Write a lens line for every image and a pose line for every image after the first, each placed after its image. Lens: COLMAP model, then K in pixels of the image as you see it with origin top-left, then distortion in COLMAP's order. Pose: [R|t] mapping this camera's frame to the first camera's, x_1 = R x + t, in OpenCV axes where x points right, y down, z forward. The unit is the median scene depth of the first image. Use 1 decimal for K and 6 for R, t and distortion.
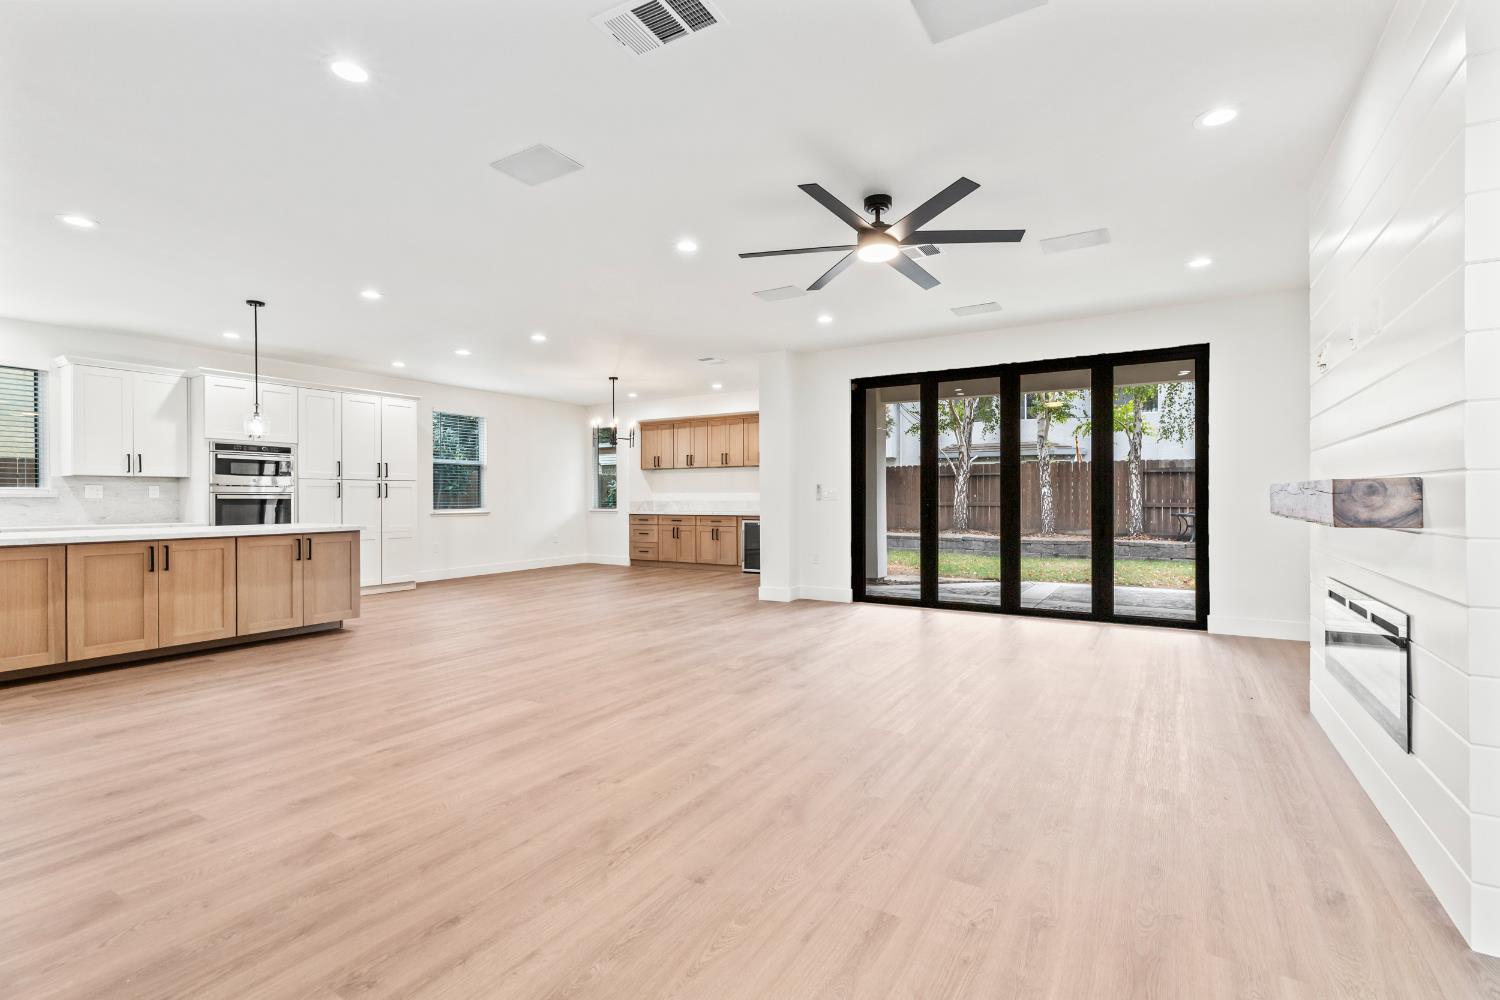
lens RADIAL K [[673.8, 0, 753.9], [0, 673.8, 496.4], [0, 0, 1]] dist [0.001180, 0.000366]
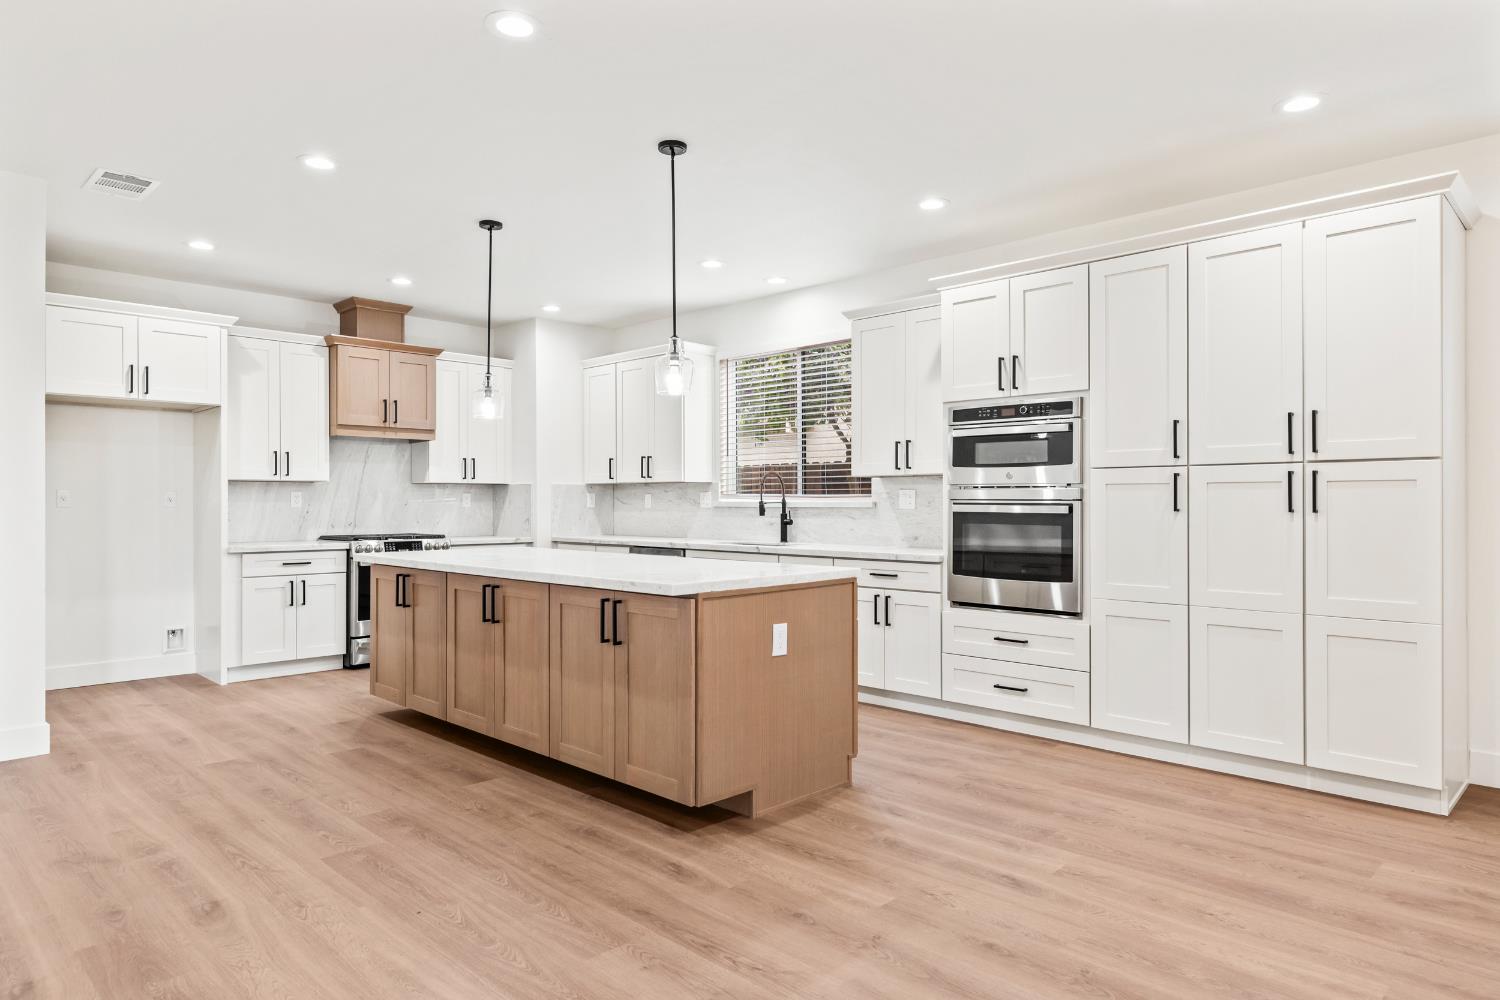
lens RADIAL K [[908.9, 0, 750.5], [0, 908.9, 503.4], [0, 0, 1]] dist [0.003350, 0.001633]
pose [[-0.229263, 0.005924, -0.973347, -0.046930], [0.004584, 0.999977, 0.005006, -0.008276], [0.973354, -0.003314, -0.229285, 1.074691]]
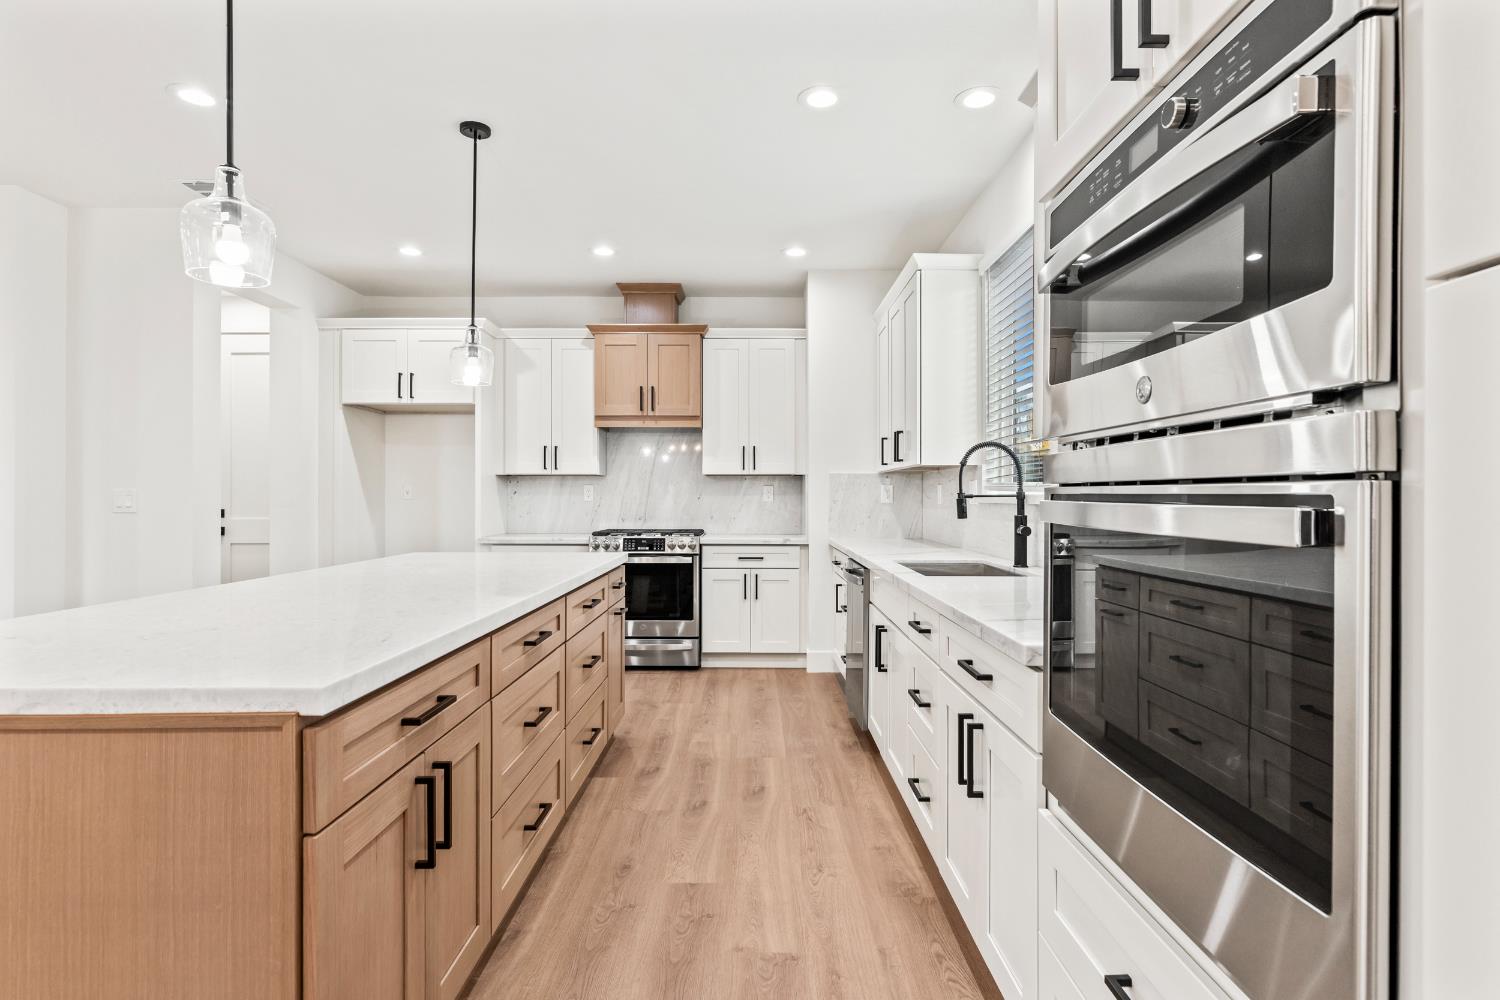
lens RADIAL K [[774.7, 0, 750.0], [0, 774.7, 500.0], [0, 0, 1]] dist [0.000389, 0.000057]
pose [[-0.854166, 0.005576, -0.519970, -0.661304], [0.004544, 0.999984, 0.003260, -0.003576], [0.519980, 0.000422, -0.854178, 1.207435]]
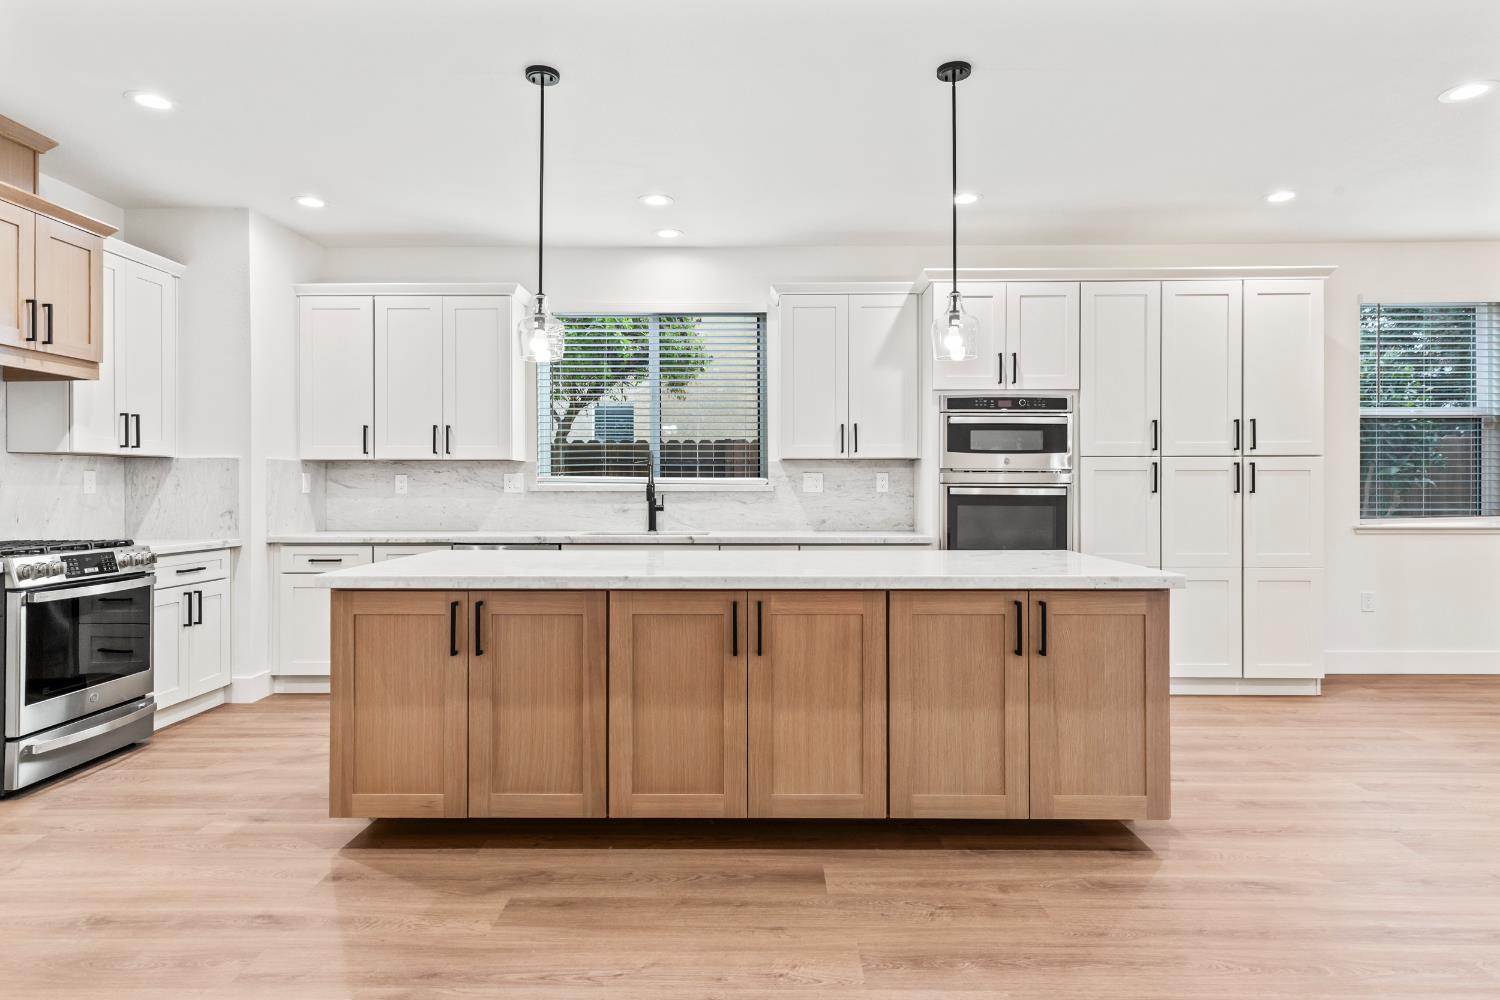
lens RADIAL K [[868.0, 0, 752.7], [0, 868.0, 484.4], [0, 0, 1]] dist [0.011421, -0.000616]
pose [[0.510726, 0.001576, -0.859742, -0.264154], [0.000764, 0.999997, 0.002287, -0.007427], [0.859743, -0.001825, 0.510723, 0.511281]]
